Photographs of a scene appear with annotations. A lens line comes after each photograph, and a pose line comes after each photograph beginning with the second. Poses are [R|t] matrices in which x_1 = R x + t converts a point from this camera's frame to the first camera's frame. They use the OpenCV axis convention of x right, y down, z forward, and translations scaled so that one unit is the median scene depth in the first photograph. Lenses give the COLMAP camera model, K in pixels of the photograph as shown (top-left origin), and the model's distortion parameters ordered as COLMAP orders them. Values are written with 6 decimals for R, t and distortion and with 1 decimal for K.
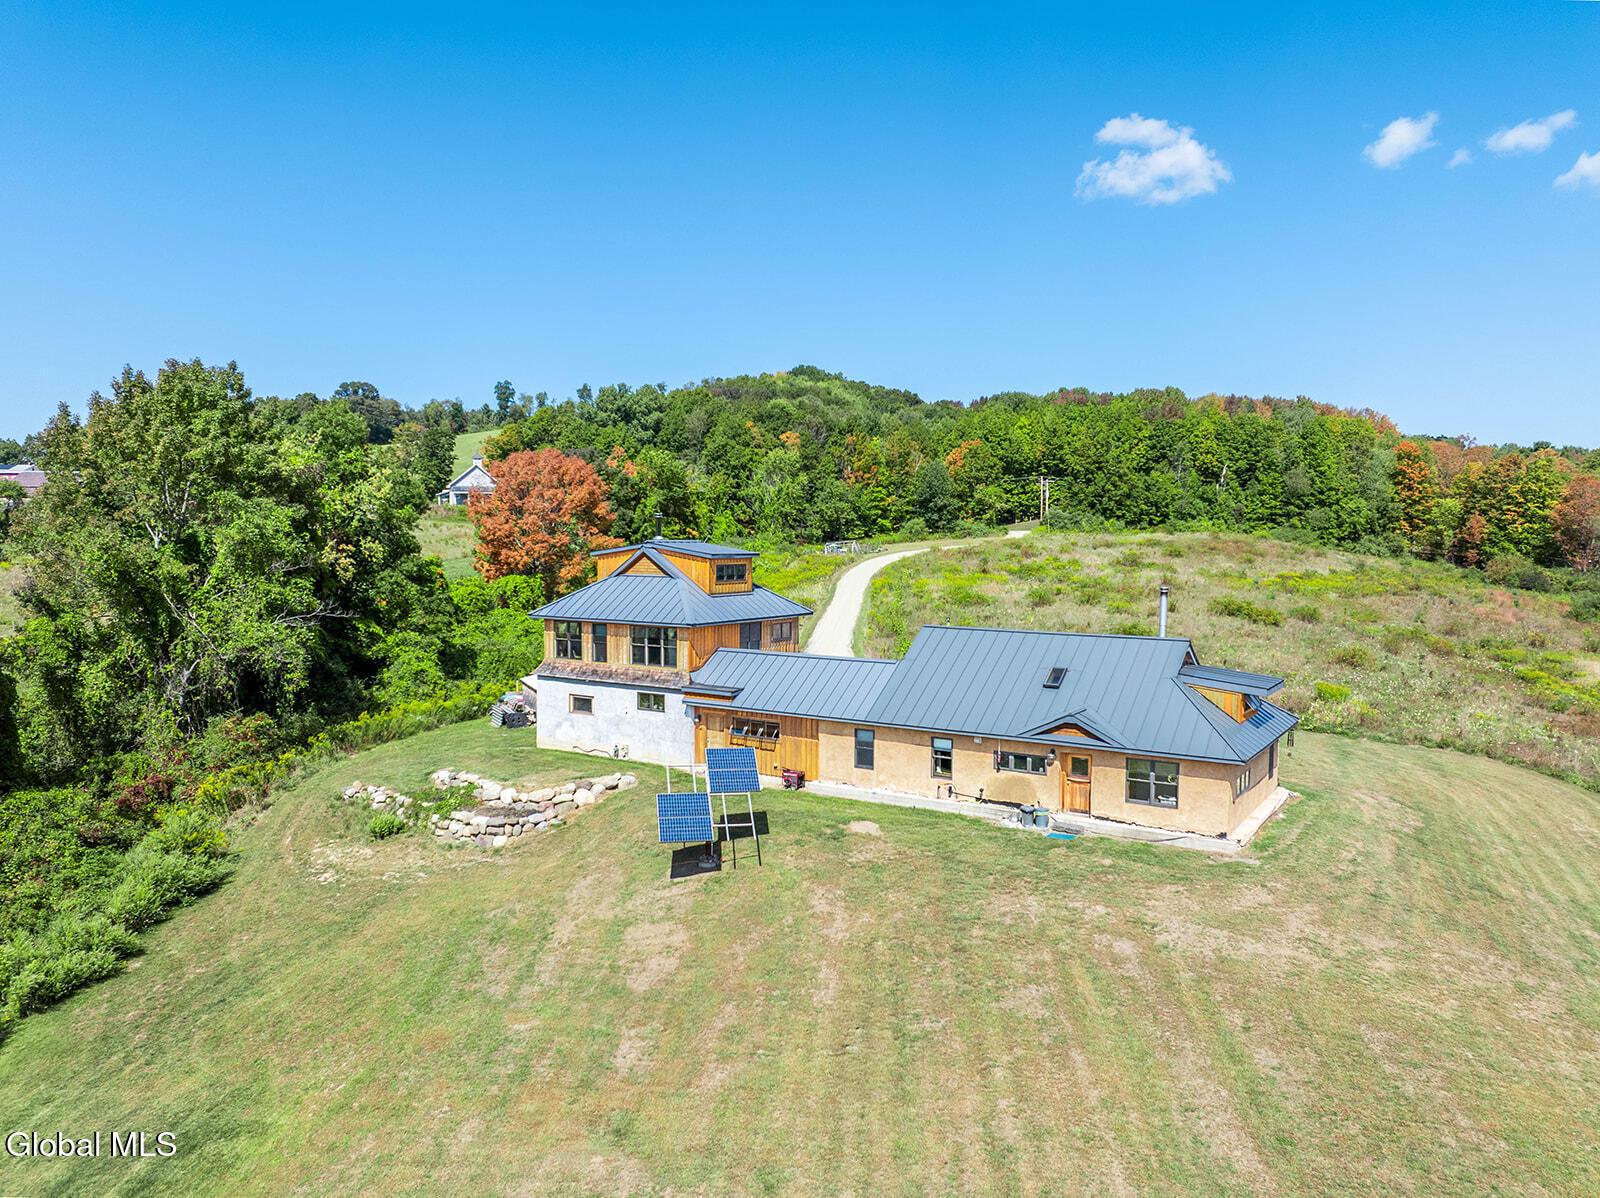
lens RADIAL K [[1145.9, 0, 802.8], [0, 1145.9, 601.1], [0, 0, 1]] dist [-0.023192, -0.027130]
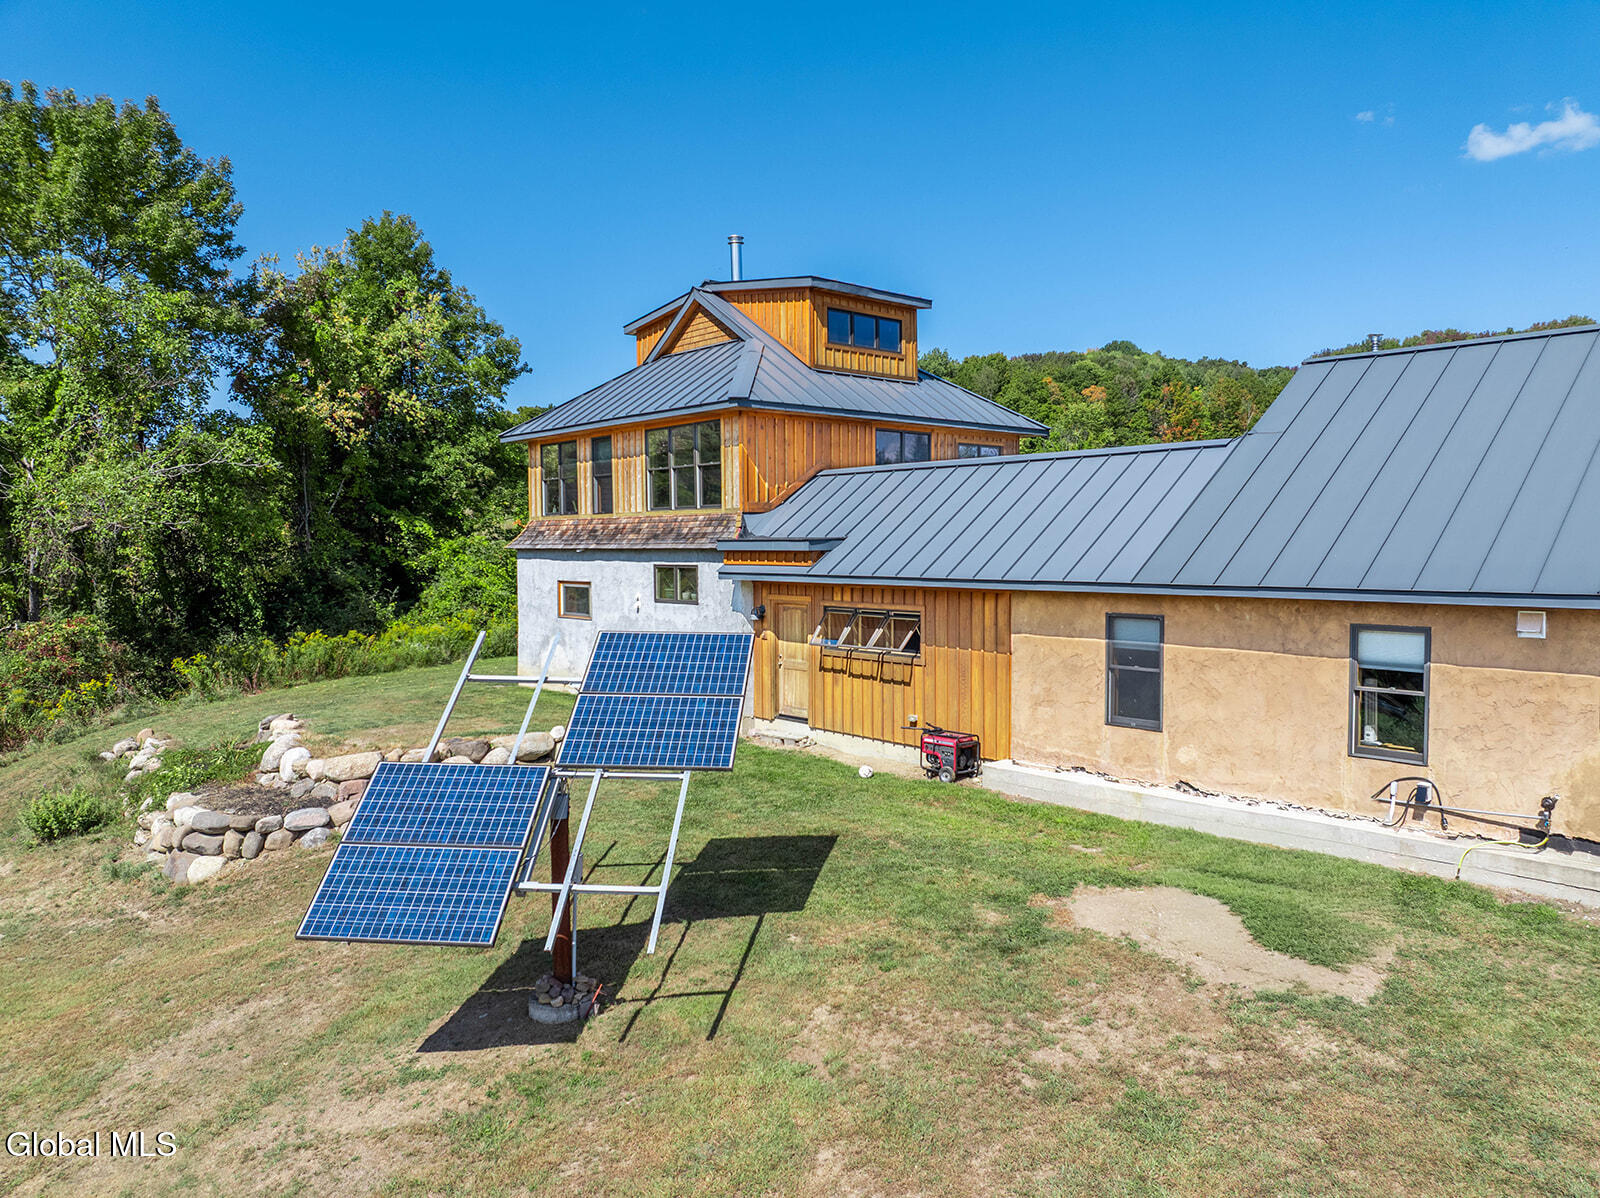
lens RADIAL K [[1122.2, 0, 803.3], [0, 1122.2, 595.4], [0, 0, 1]] dist [-0.034176, -0.003775]
pose [[0.961561, 0.000137, -0.274590, 0.032259], [-0.002818, 0.999952, -0.009370, 0.070032], [0.274576, 0.009783, 0.961516, 0.412406]]
